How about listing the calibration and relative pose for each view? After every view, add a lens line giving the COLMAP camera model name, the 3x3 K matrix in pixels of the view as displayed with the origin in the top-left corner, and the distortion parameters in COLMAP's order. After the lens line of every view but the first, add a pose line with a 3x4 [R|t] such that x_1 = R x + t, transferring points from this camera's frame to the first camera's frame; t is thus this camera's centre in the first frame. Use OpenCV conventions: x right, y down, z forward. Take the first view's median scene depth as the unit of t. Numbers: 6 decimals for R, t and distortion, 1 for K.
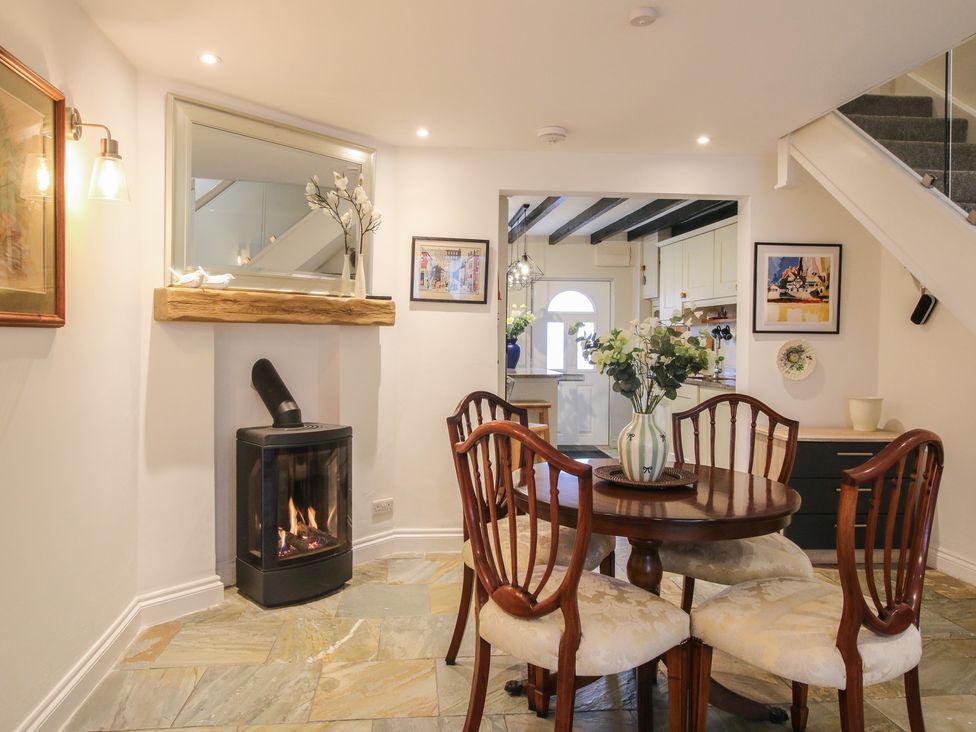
lens RADIAL K [[714.2, 0, 458.1], [0, 714.2, 365.4], [0, 0, 1]] dist [0.000882, -0.001131]
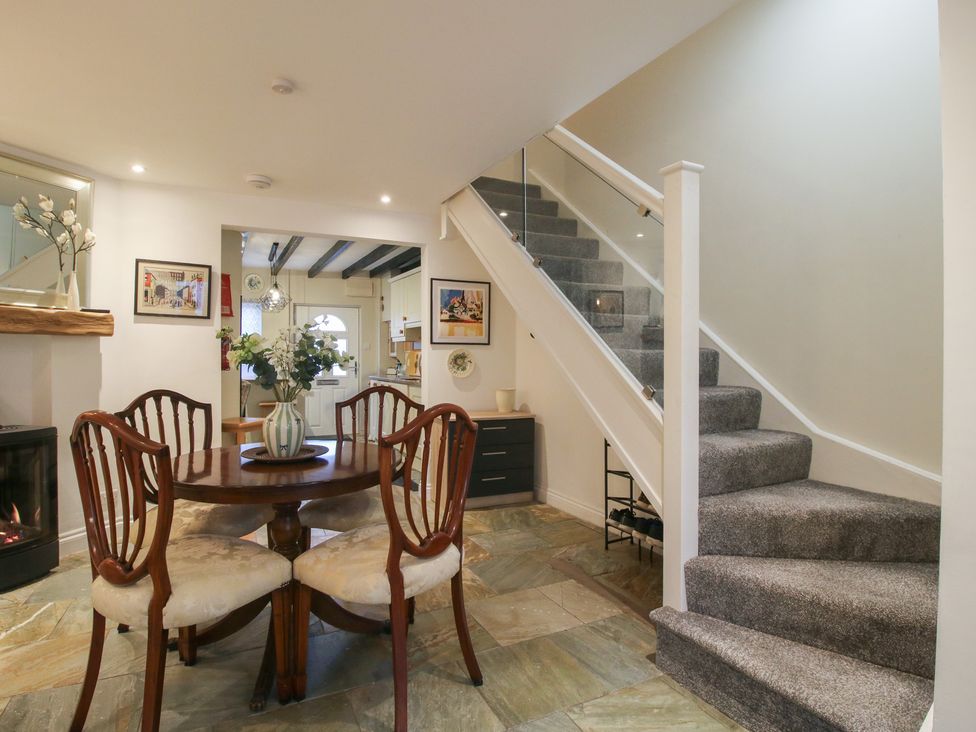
lens RADIAL K [[534.6, 0, 488.0], [0, 534.6, 366.0], [0, 0, 1]] dist [-0.001682, -0.015488]
pose [[0.934637, -0.012118, 0.355397, 0.172182], [0.019041, 0.999691, -0.015990, 0.017246], [-0.355093, 0.021712, 0.934579, 0.004753]]
